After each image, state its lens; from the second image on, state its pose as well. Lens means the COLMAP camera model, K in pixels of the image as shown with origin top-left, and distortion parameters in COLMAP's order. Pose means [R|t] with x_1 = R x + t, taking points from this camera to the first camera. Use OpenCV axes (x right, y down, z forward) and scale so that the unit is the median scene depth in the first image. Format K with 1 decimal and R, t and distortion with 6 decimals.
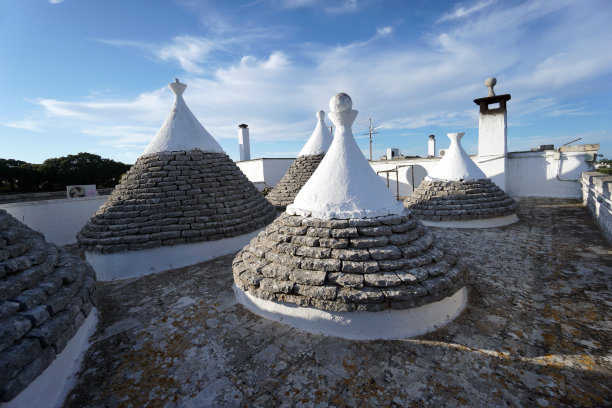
lens RADIAL K [[270.6, 0, 295.8], [0, 270.6, 203.7], [0, 0, 1]] dist [-0.065508, 0.021713]
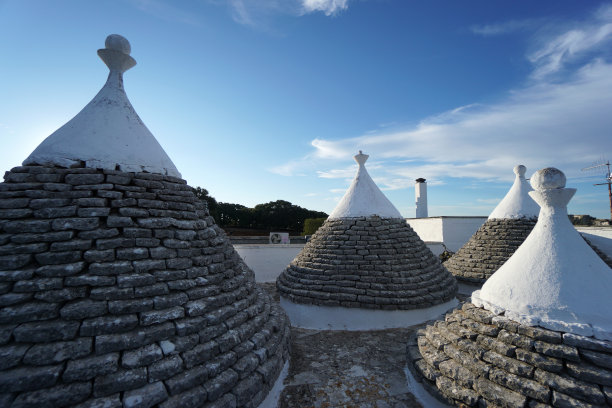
lens RADIAL K [[270.6, 0, 295.8], [0, 270.6, 203.7], [0, 0, 1]] dist [-0.065508, 0.021713]
pose [[0.812433, 0.002326, -0.583050, -0.001642], [-0.114515, 0.981152, -0.155653, -0.095188], [0.571698, 0.193226, 0.797386, -0.112037]]
